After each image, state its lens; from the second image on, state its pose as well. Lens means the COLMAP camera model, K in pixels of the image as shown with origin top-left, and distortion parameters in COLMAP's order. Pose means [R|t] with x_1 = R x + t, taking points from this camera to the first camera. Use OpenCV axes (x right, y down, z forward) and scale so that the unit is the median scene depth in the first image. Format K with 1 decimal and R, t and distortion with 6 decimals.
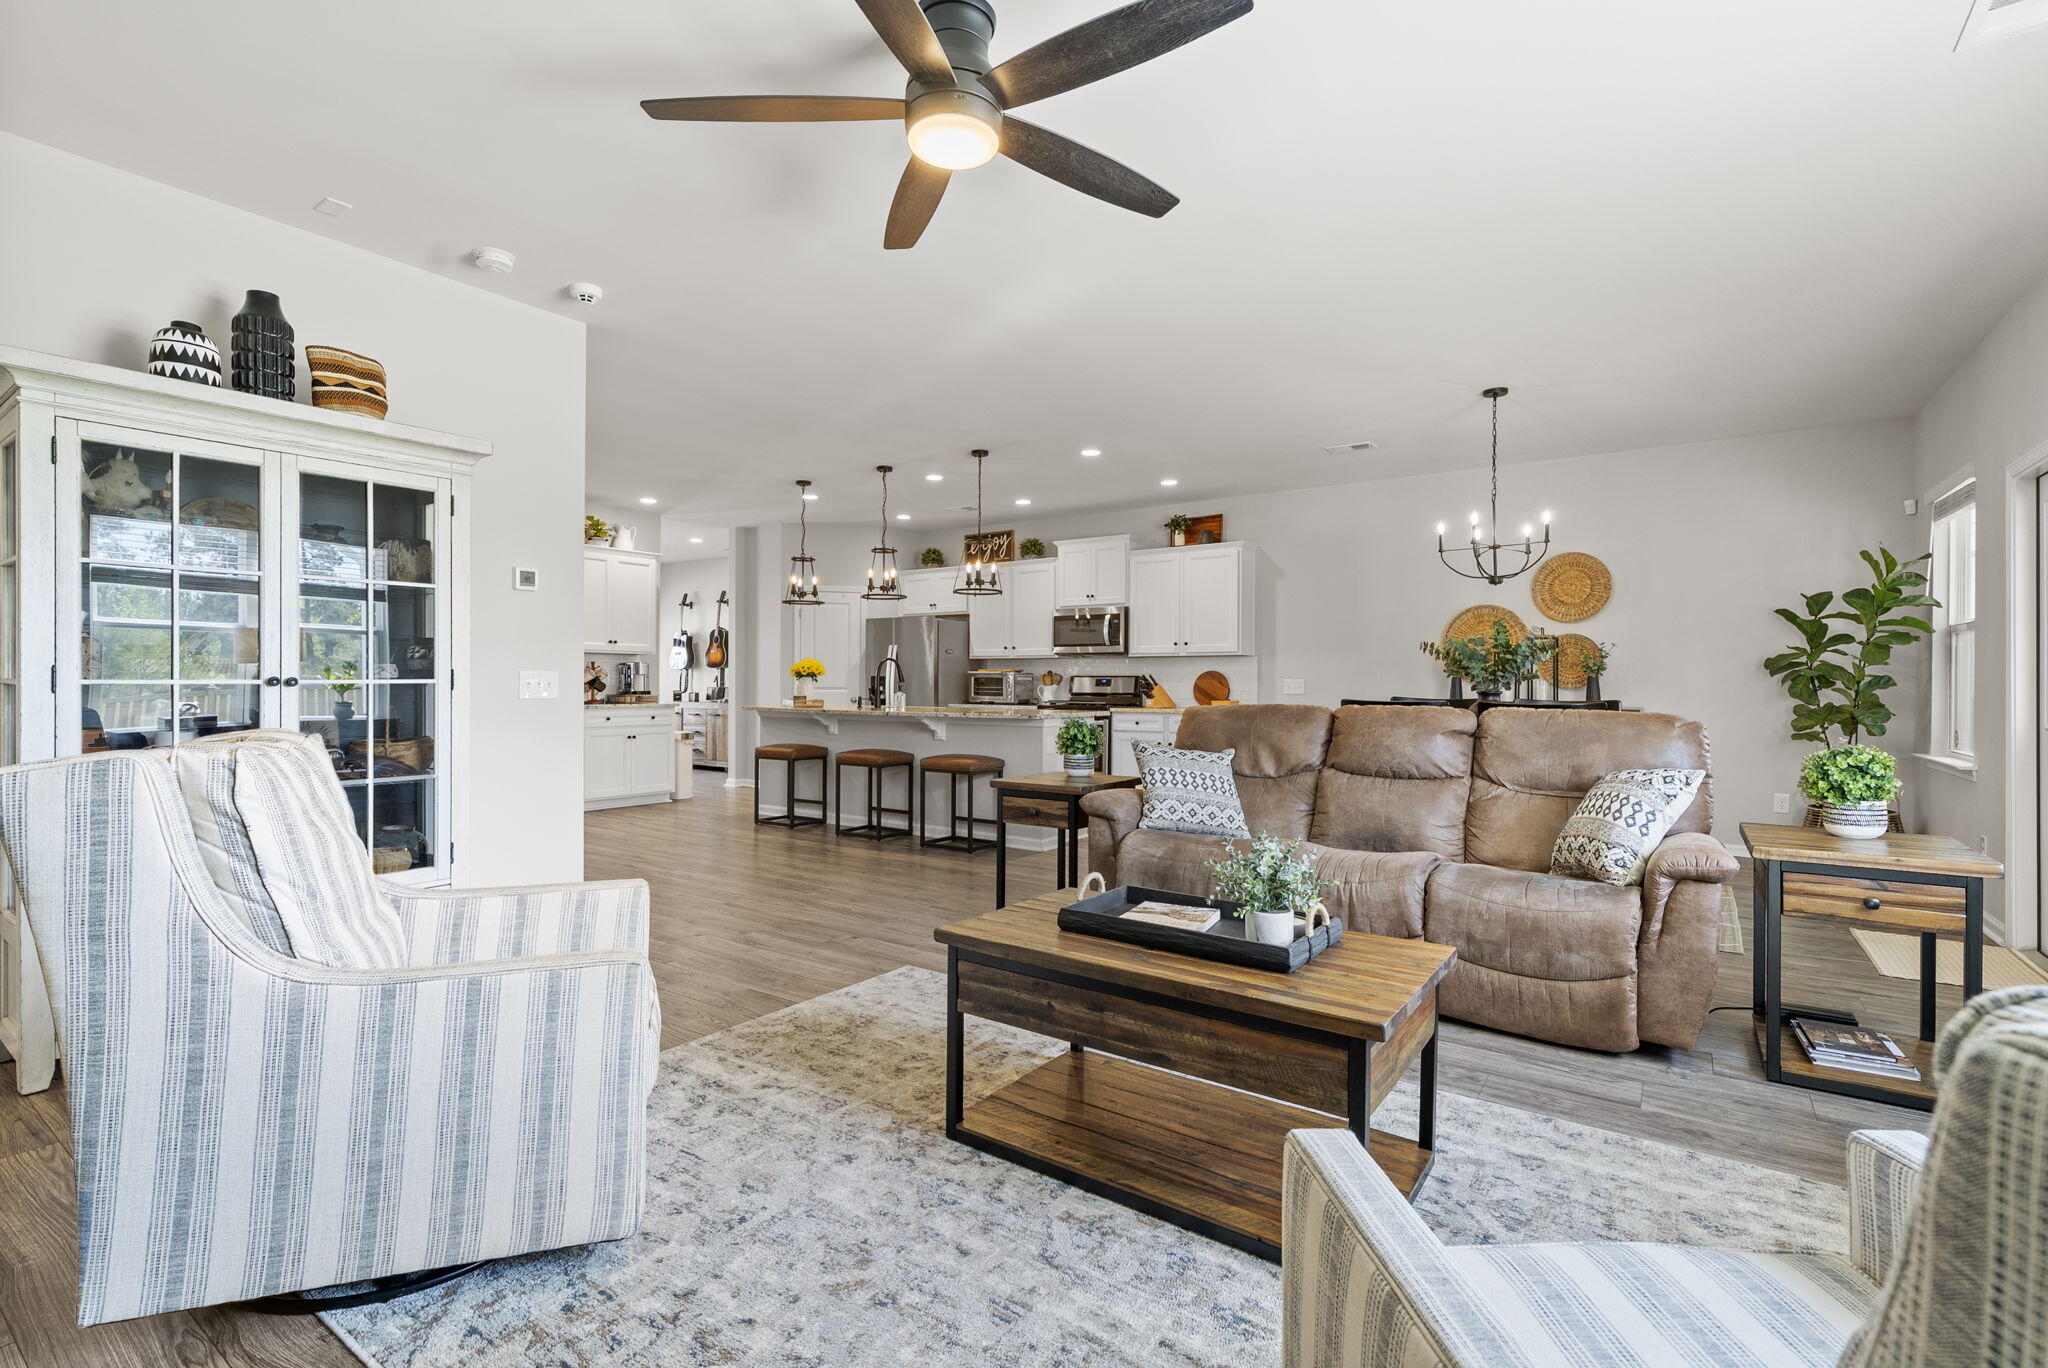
lens RADIAL K [[945.0, 0, 1036.1], [0, 945.0, 682.9], [0, 0, 1]] dist [-0.004814, 0.001265]
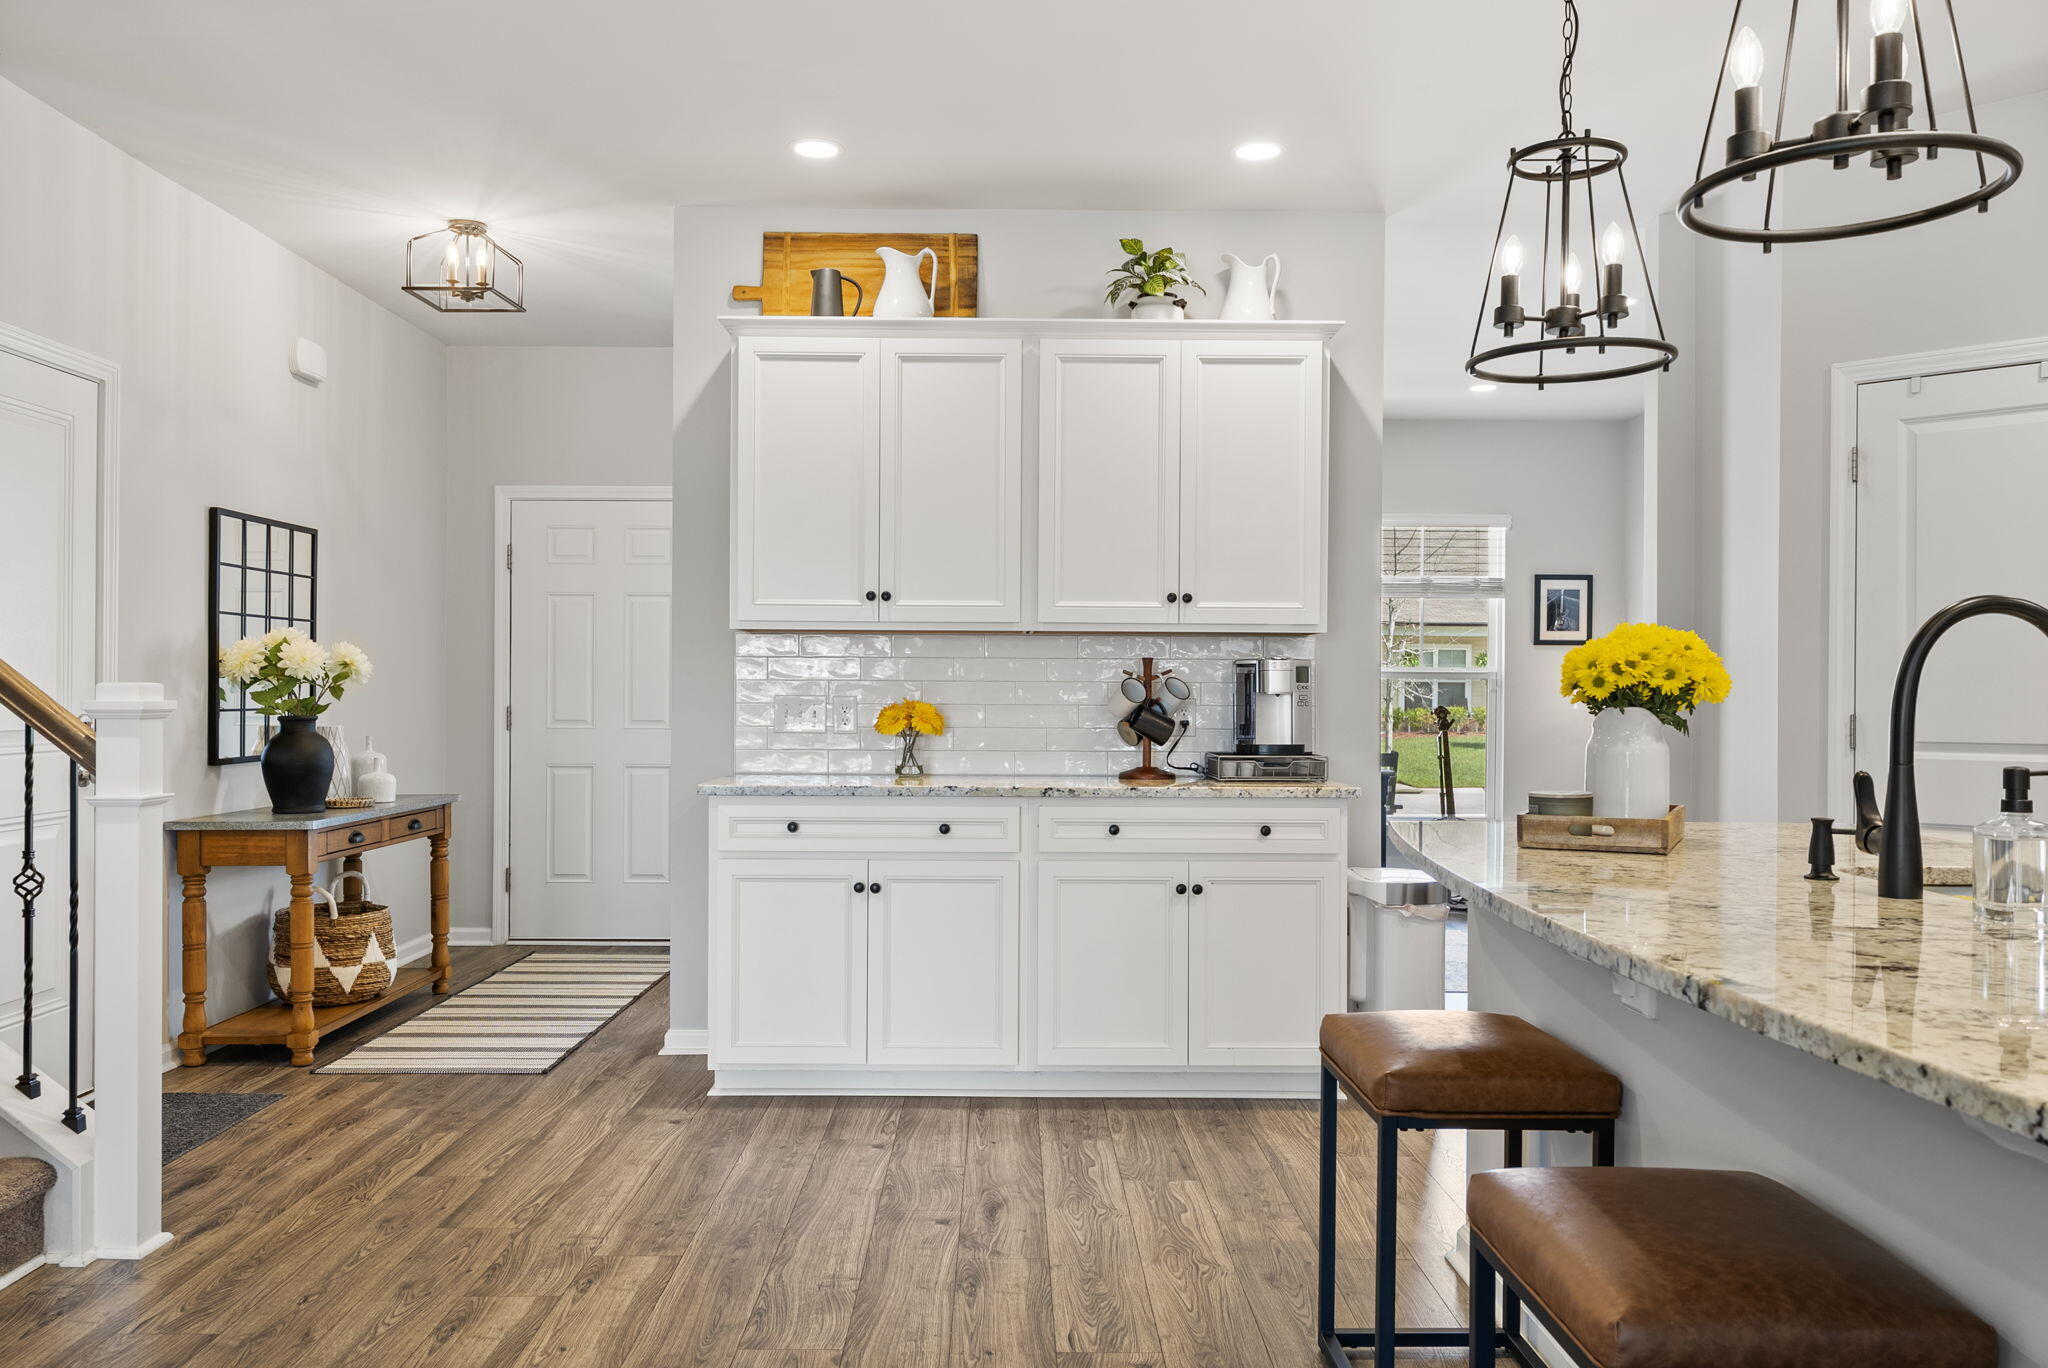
lens RADIAL K [[1556.3, 0, 1012.6], [0, 1556.3, 697.3], [0, 0, 1]] dist [0.000892, 0.001213]
pose [[0.569573, 0.000655, -0.821940, -0.026016], [-0.000532, 1.000000, 0.000428, -0.008417], [0.821940, 0.000194, 0.569574, 0.631981]]
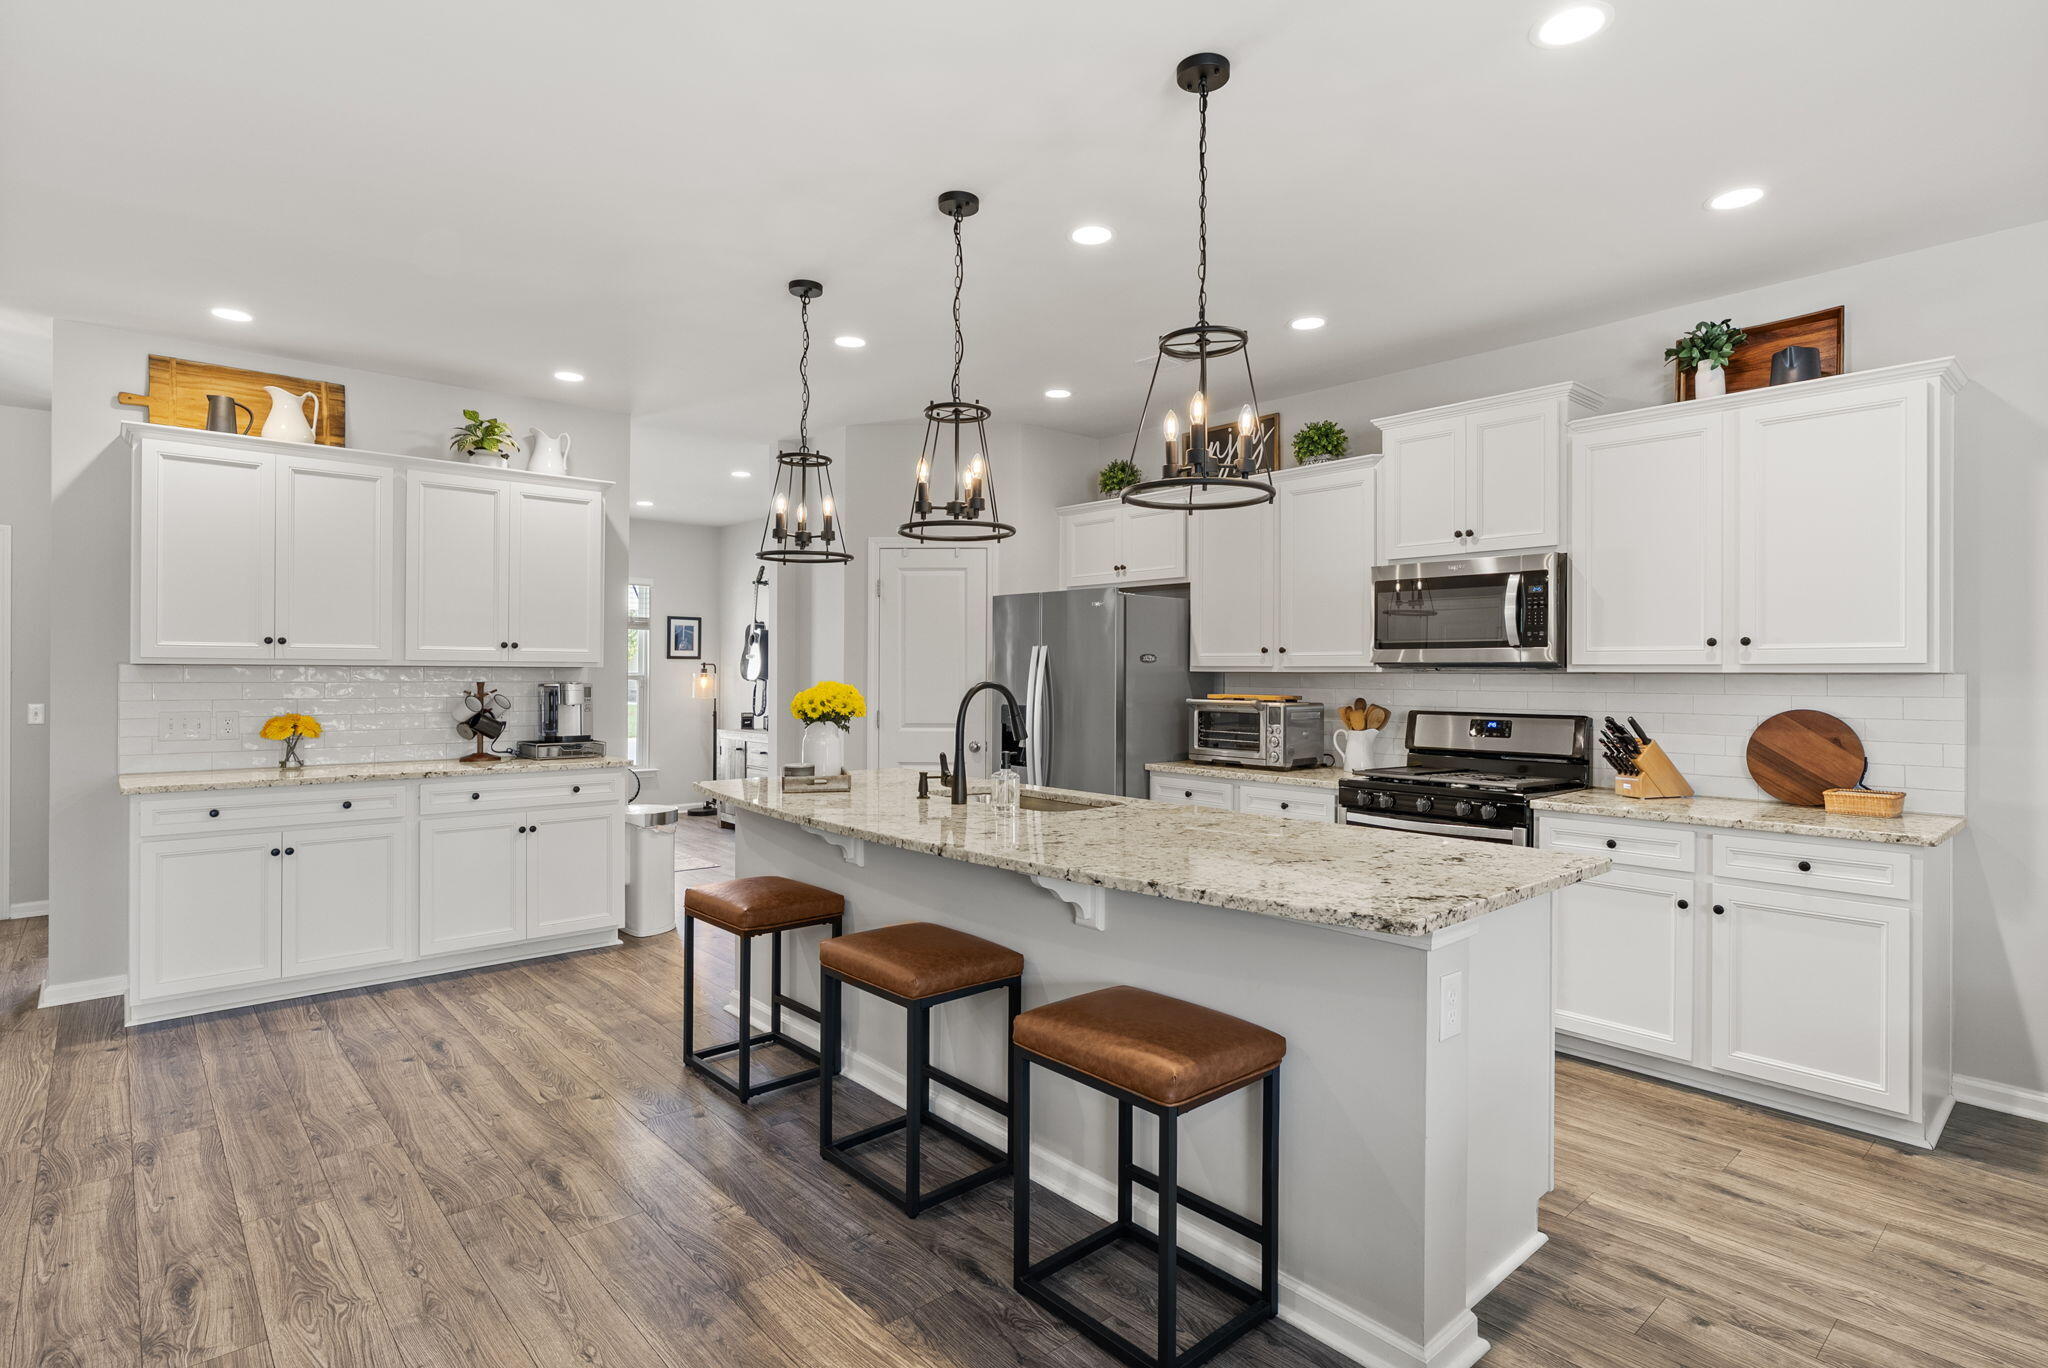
lens RADIAL K [[1027.6, 0, 1040.1], [0, 1027.6, 672.1], [0, 0, 1]] dist [-0.008593, 0.001810]
pose [[0.973444, -0.000733, -0.228924, -0.025645], [0.000619, 1.000000, -0.000569, -0.027882], [0.228925, 0.000412, 0.973444, 0.504760]]
